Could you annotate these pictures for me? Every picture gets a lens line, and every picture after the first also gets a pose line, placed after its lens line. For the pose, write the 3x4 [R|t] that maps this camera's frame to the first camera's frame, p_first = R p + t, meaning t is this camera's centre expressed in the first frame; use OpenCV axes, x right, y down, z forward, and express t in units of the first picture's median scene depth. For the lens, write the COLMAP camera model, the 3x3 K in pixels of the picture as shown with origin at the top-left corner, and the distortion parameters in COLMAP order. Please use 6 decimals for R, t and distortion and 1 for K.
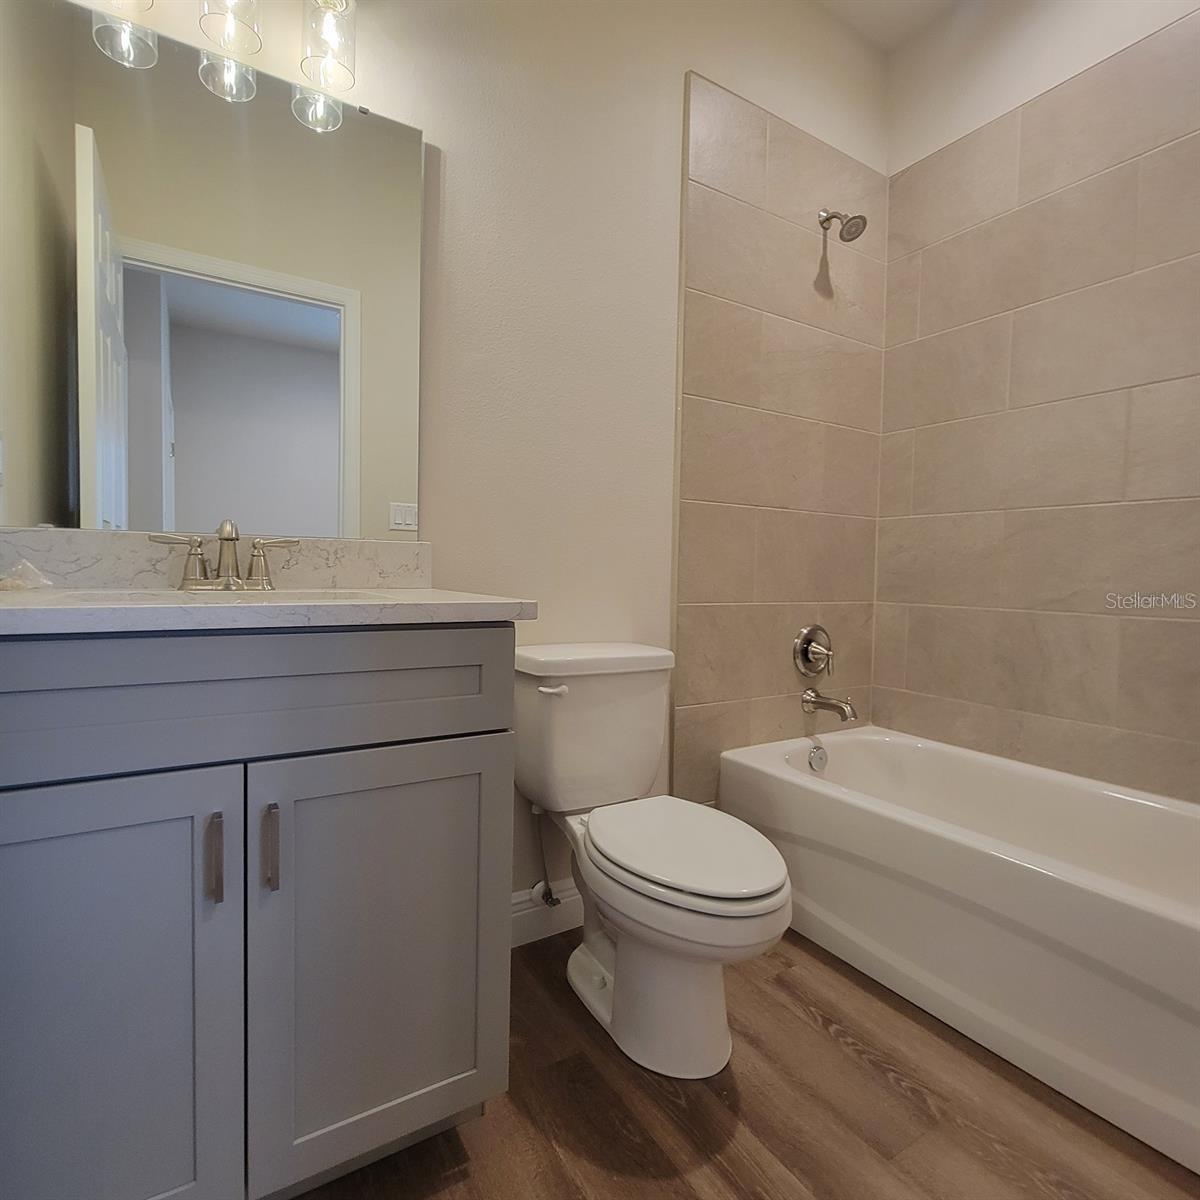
lens RADIAL K [[654.2, 0, 594.8], [0, 654.2, 597.0], [0, 0, 1]] dist [-0.001859, -0.001231]
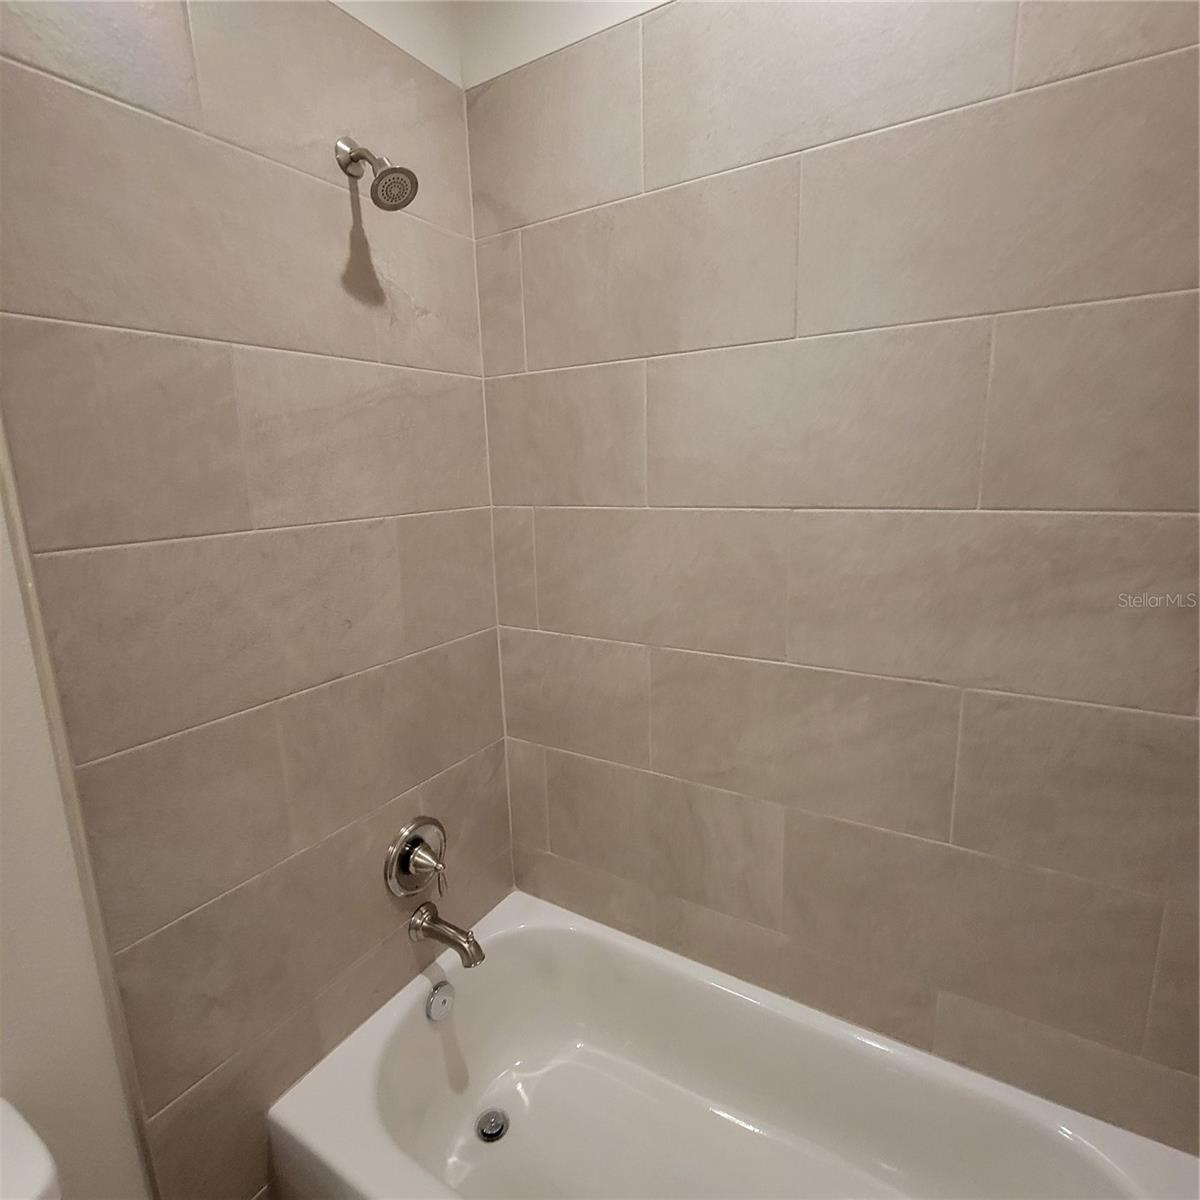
lens RADIAL K [[654.2, 0, 594.8], [0, 654.2, 597.0], [0, 0, 1]] dist [-0.001859, -0.001231]
pose [[0.896805, -0.133372, 0.421845, 0.252720], [0.063633, 0.982450, 0.175335, -0.291725], [-0.437826, -0.130398, 0.889553, 0.359579]]
